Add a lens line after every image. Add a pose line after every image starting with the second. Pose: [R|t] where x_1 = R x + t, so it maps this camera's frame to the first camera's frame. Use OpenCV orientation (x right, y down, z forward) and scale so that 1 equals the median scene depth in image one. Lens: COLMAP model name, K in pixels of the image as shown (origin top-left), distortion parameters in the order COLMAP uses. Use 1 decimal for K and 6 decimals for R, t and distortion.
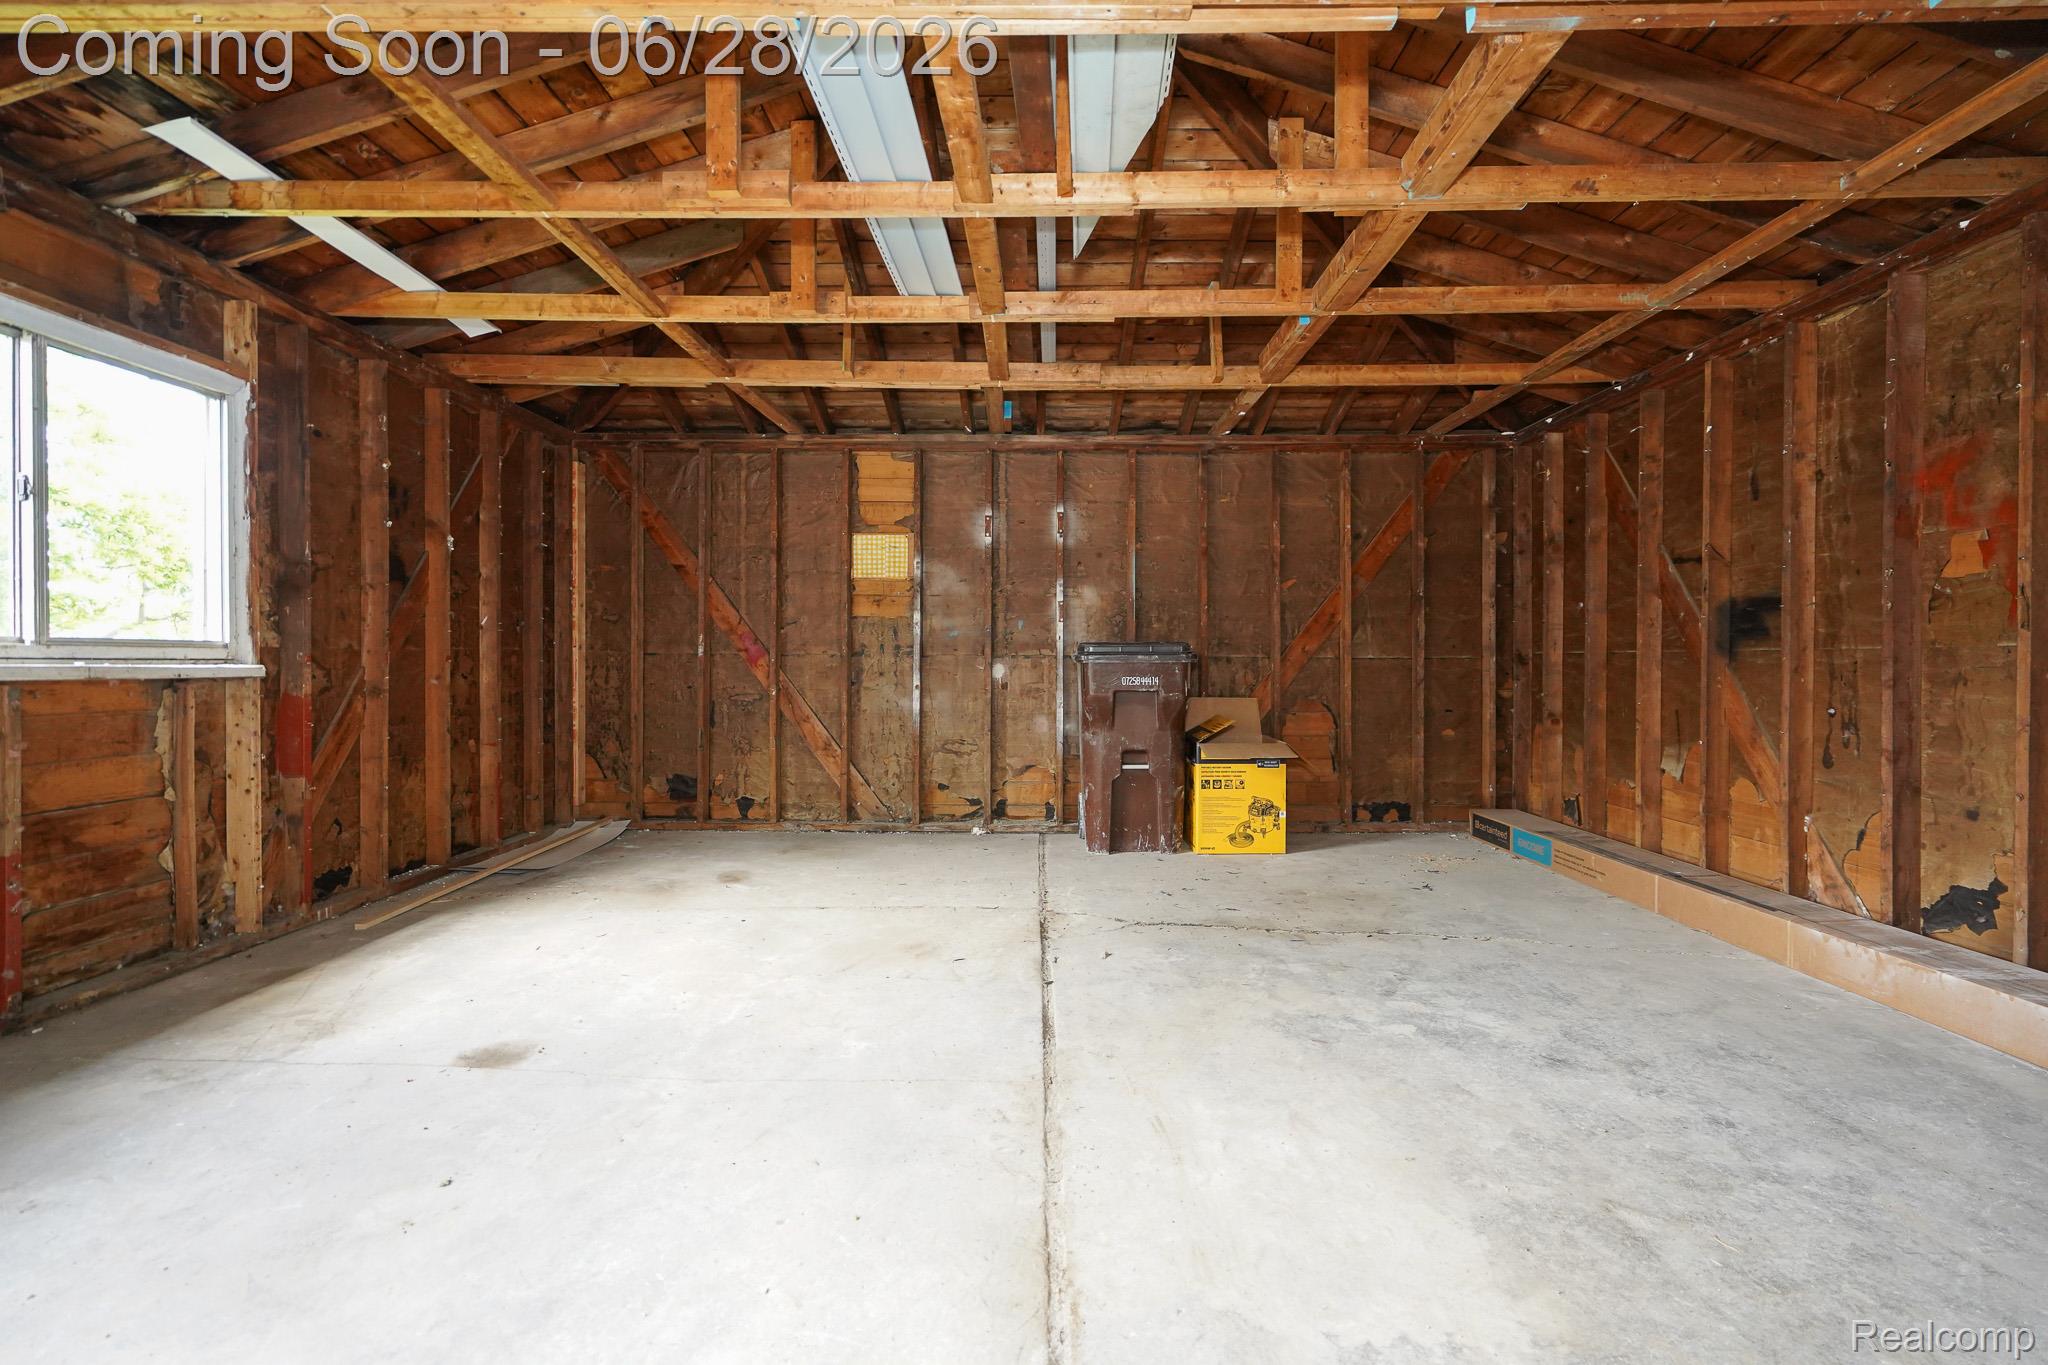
lens RADIAL K [[929.2, 0, 1022.5], [0, 929.2, 675.7], [0, 0, 1]] dist [0.000168, 0.000343]
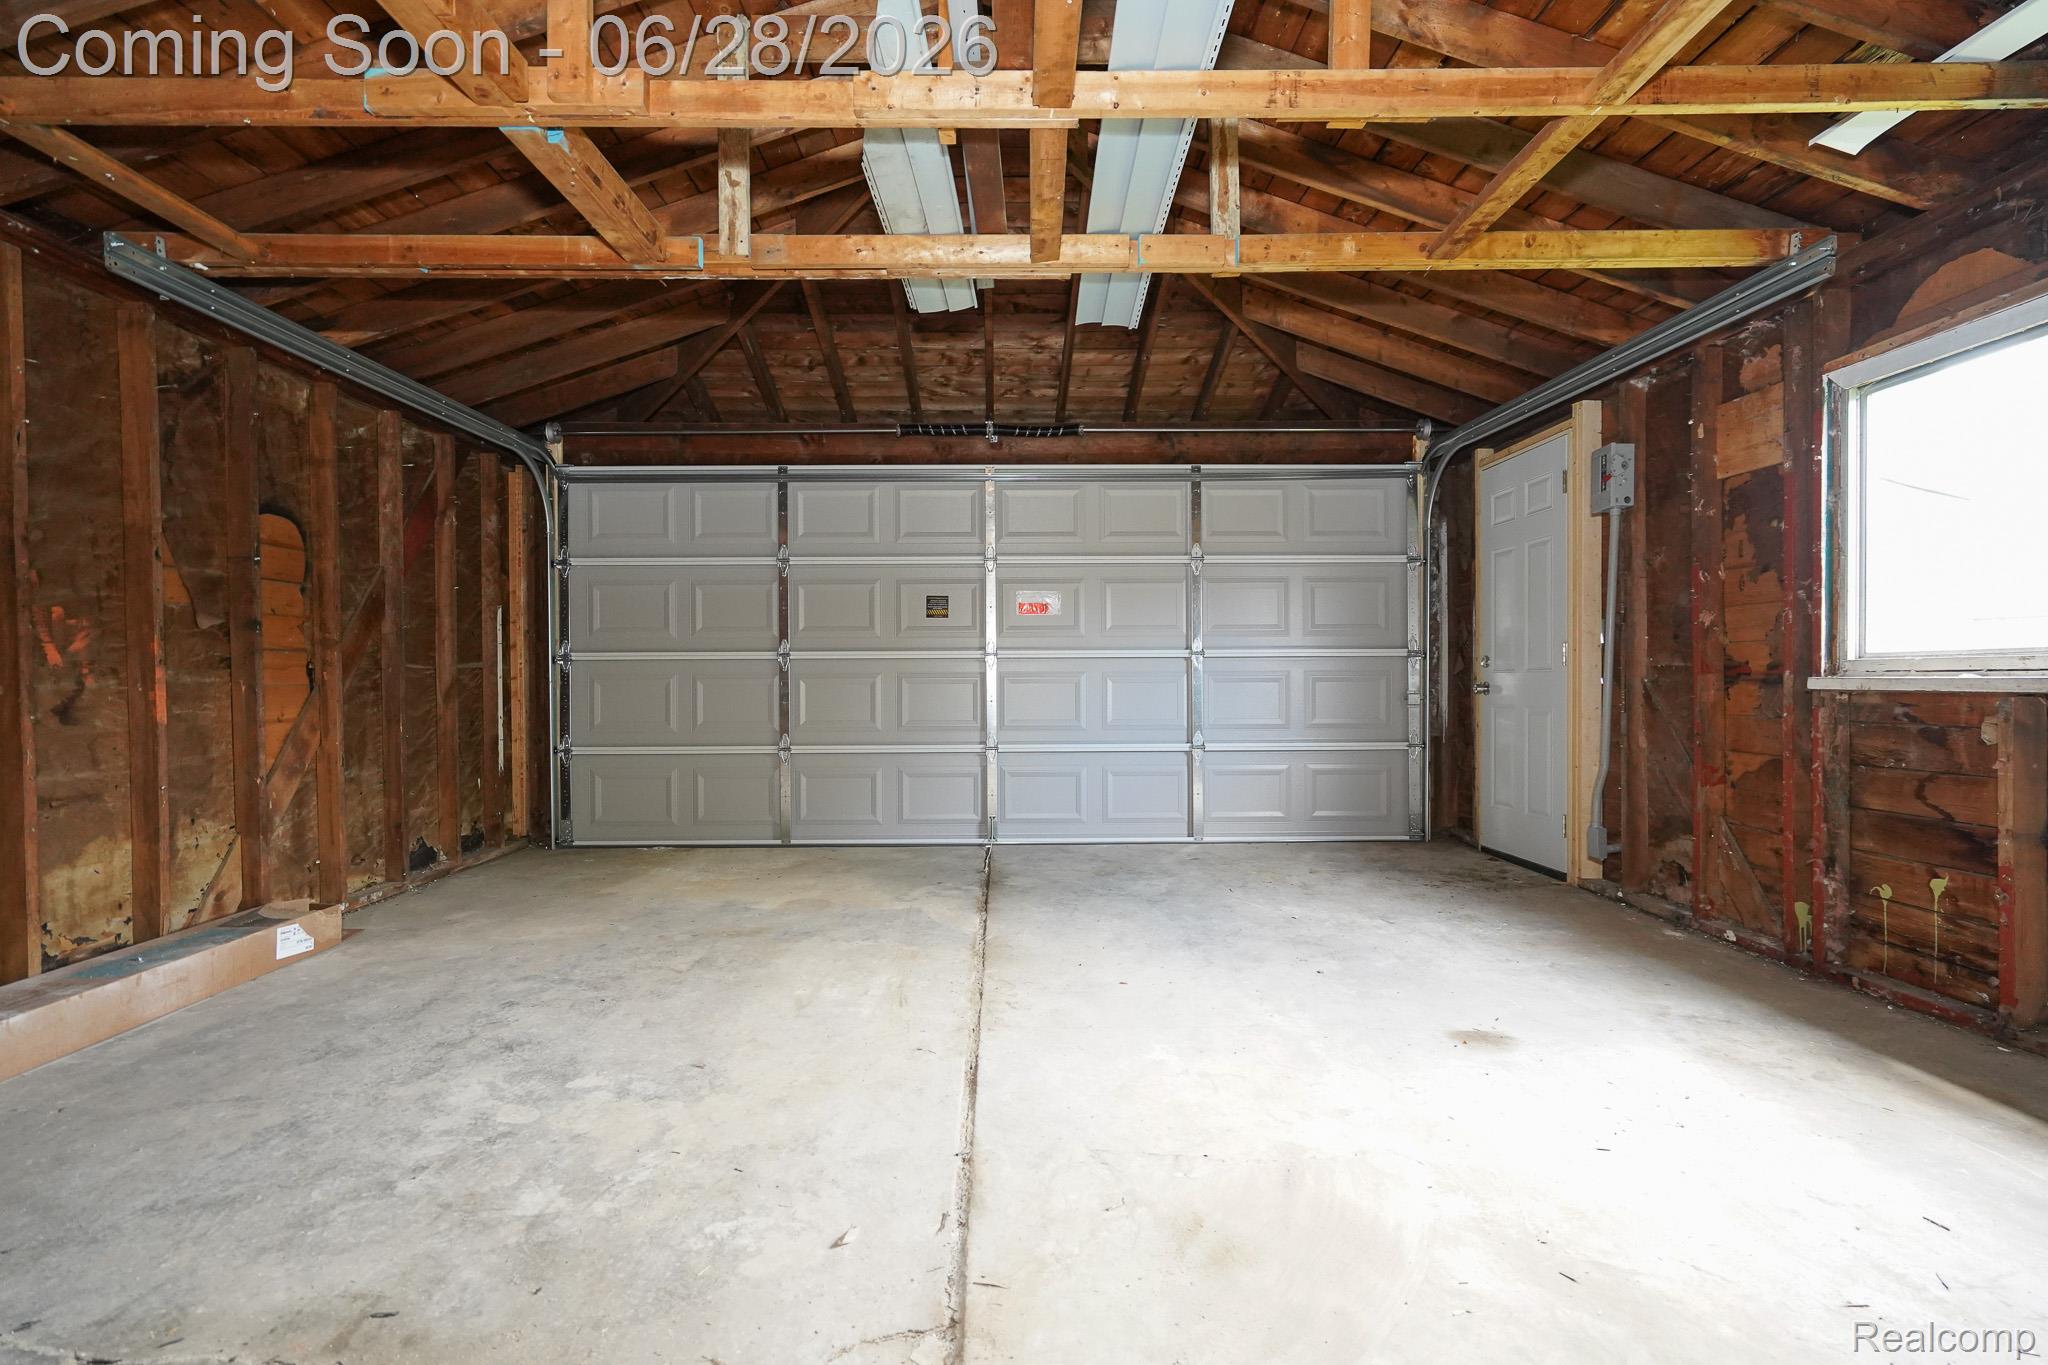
lens RADIAL K [[929.2, 0, 1020.5], [0, 929.2, 674.1], [0, 0, 1]] dist [0.000168, 0.000343]
pose [[-0.999342, 0.004958, -0.035918, 0.010486], [0.004747, 0.999971, 0.005964, -0.027171], [0.035946, 0.005789, -0.999337, 1.987284]]
